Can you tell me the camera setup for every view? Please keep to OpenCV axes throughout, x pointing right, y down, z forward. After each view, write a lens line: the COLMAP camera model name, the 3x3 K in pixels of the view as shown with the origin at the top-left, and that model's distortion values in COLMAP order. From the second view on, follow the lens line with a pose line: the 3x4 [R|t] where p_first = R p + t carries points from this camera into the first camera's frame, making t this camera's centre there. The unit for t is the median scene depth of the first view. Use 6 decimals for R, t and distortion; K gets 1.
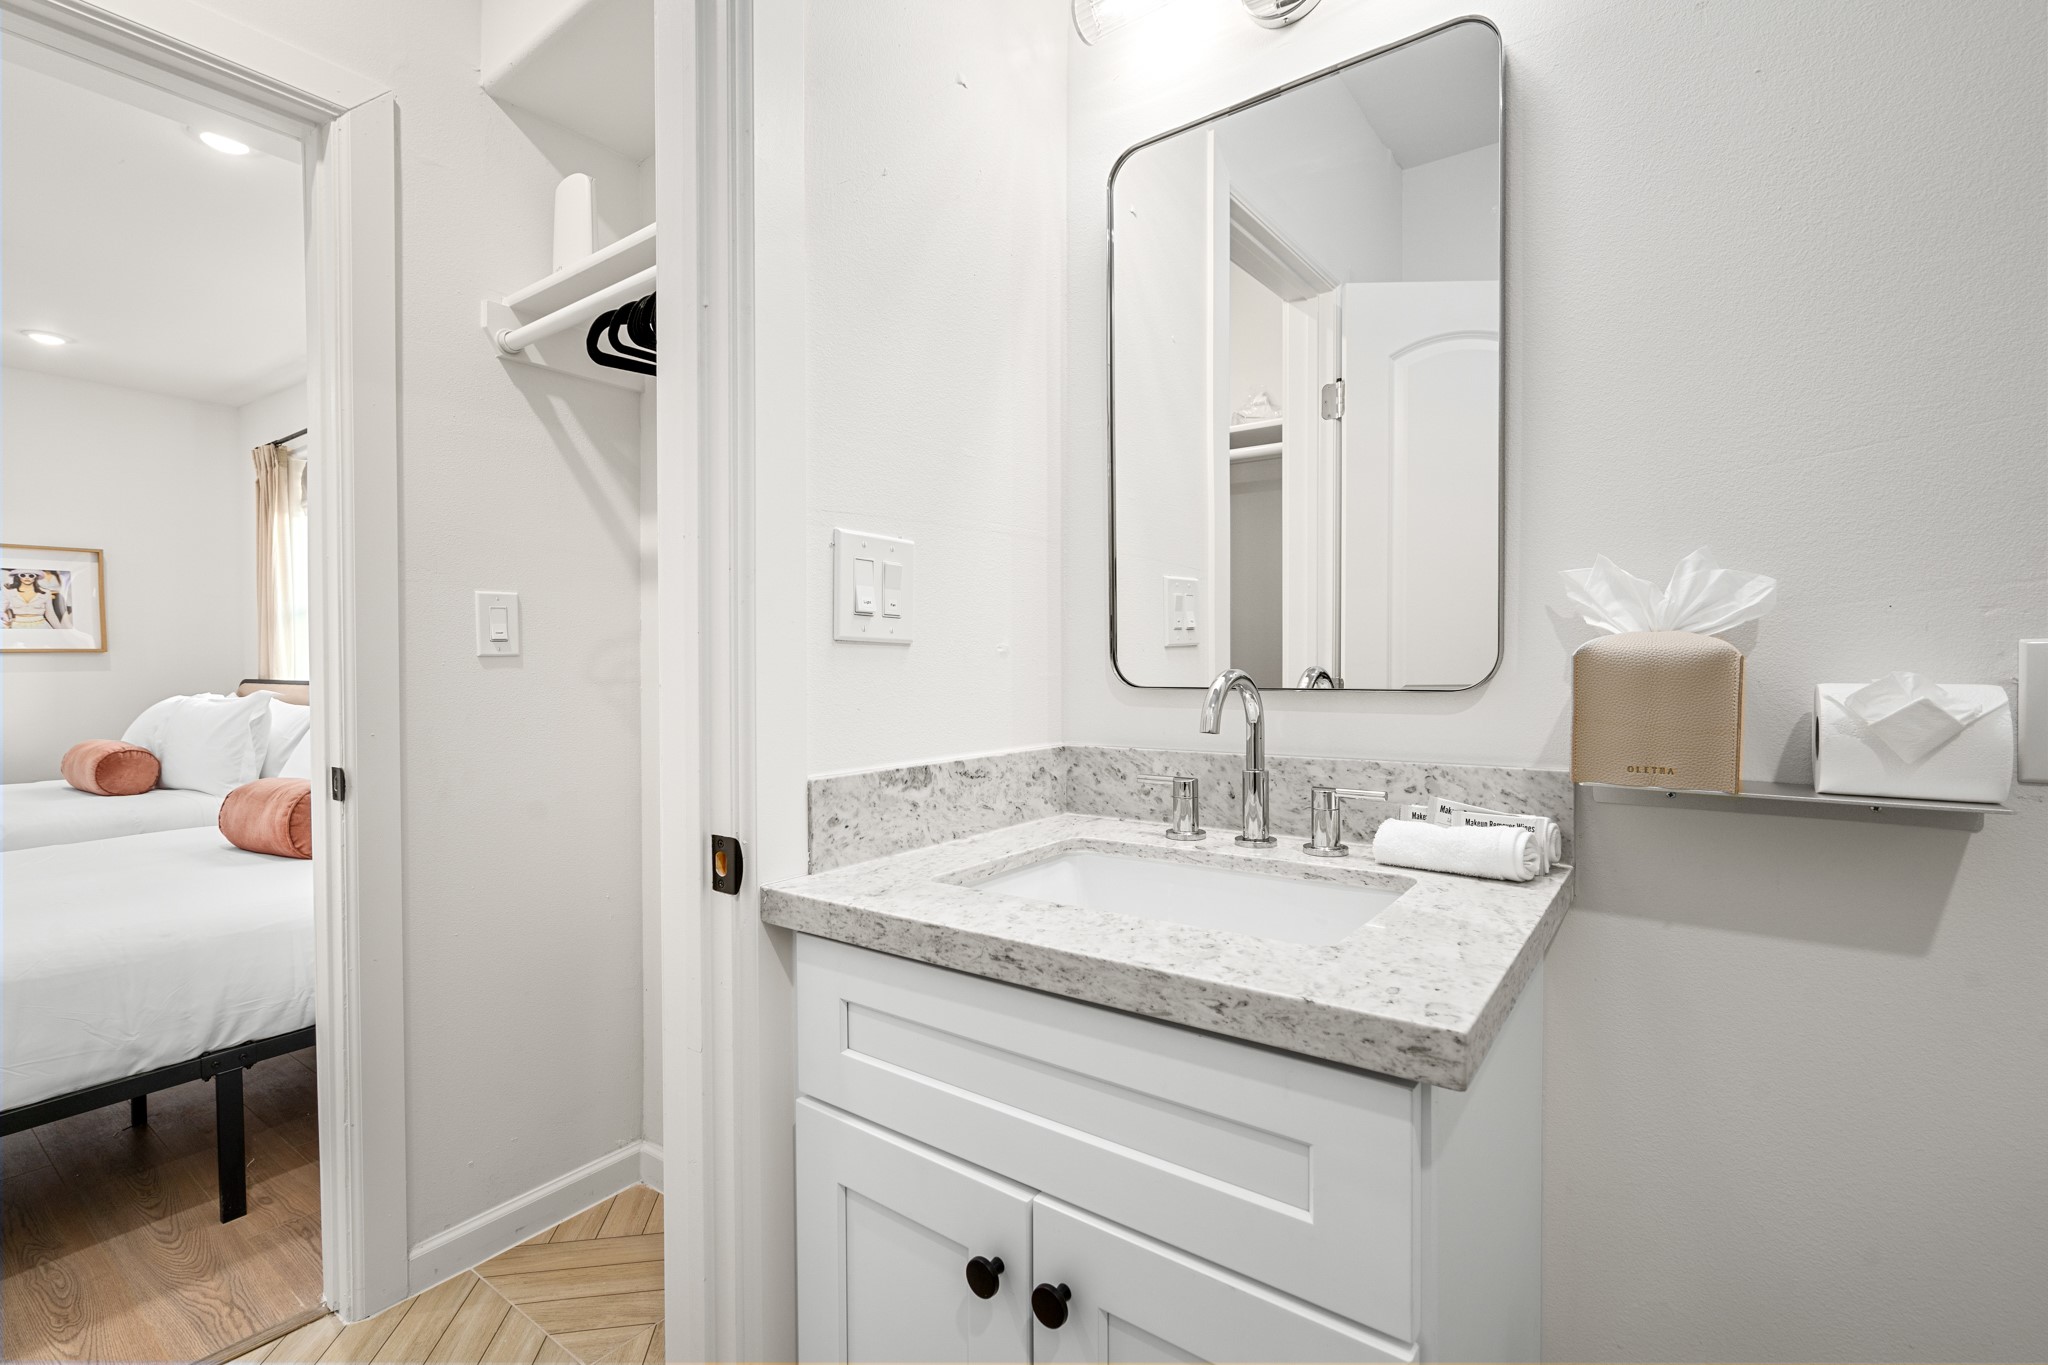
lens RADIAL K [[934.7, 0, 1017.9], [0, 934.7, 672.3], [0, 0, 1]] dist [0.003975, 0.001718]
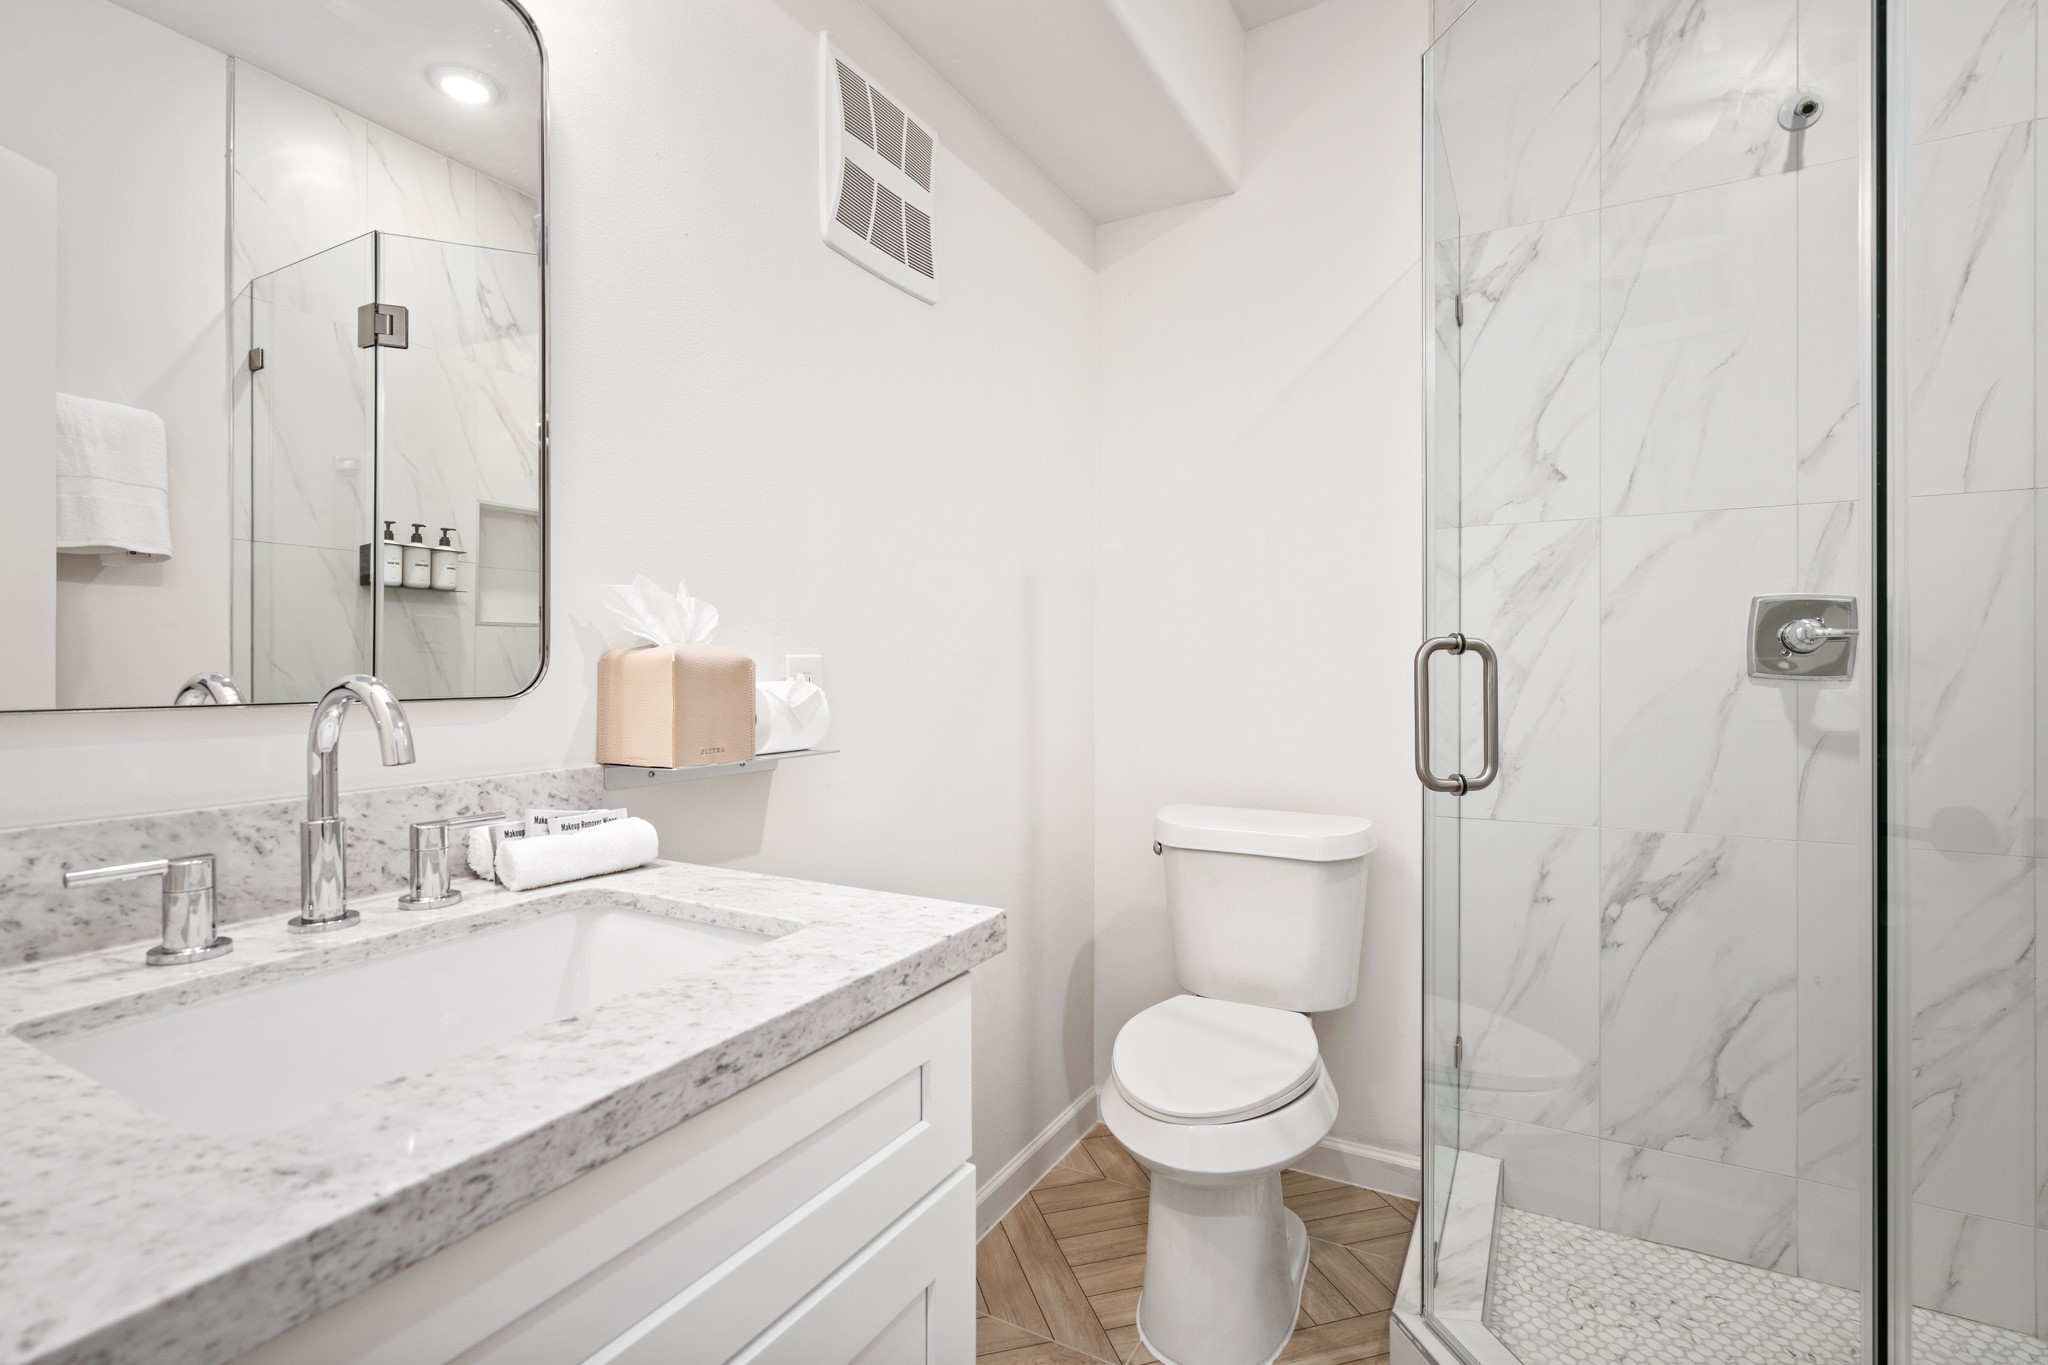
lens RADIAL K [[934.7, 0, 1017.9], [0, 934.7, 672.3], [0, 0, 1]] dist [0.003975, 0.001718]
pose [[-0.116929, 0.002462, 0.993137, -0.683270], [0.012651, 0.999919, -0.000989, 0.003309], [-0.993060, 0.012448, -0.116950, 0.772006]]
